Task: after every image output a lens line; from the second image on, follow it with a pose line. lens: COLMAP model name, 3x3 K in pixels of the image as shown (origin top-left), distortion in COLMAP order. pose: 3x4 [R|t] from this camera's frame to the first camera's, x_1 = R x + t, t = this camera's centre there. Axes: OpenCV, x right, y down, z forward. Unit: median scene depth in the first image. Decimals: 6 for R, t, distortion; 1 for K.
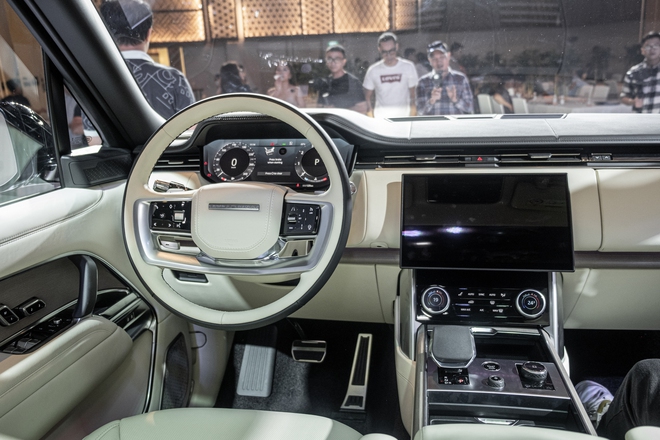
lens RADIAL K [[525.1, 0, 330.0], [0, 525.1, 220.0], [0, 0, 1]] dist [-0.054757, 0.001237]
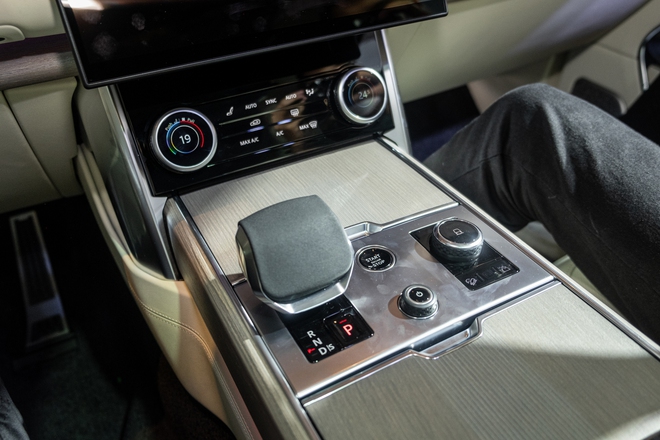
lens RADIAL K [[553.8, 0, 330.0], [0, 553.8, 220.0], [0, 0, 1]] dist [-0.006611, -0.001697]
pose [[0.783523, -0.359160, 0.507046, 0.033919], [0.133080, 0.894085, 0.427670, 0.027896], [-0.606944, -0.267612, 0.748333, 0.513534]]
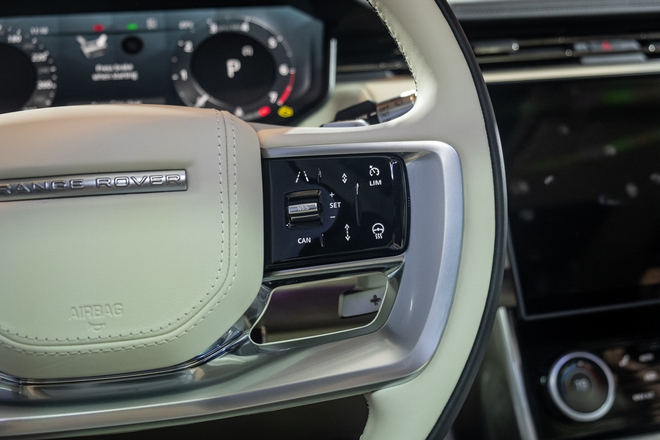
lens RADIAL K [[798.9, 0, 330.0], [0, 798.9, 220.0], [0, 0, 1]] dist [-0.056694, 0.036023]
pose [[0.932403, -0.093865, 0.349018, -0.167975], [0.102441, 0.994720, -0.006151, 0.007595], [-0.346598, 0.041489, 0.937096, 0.444746]]
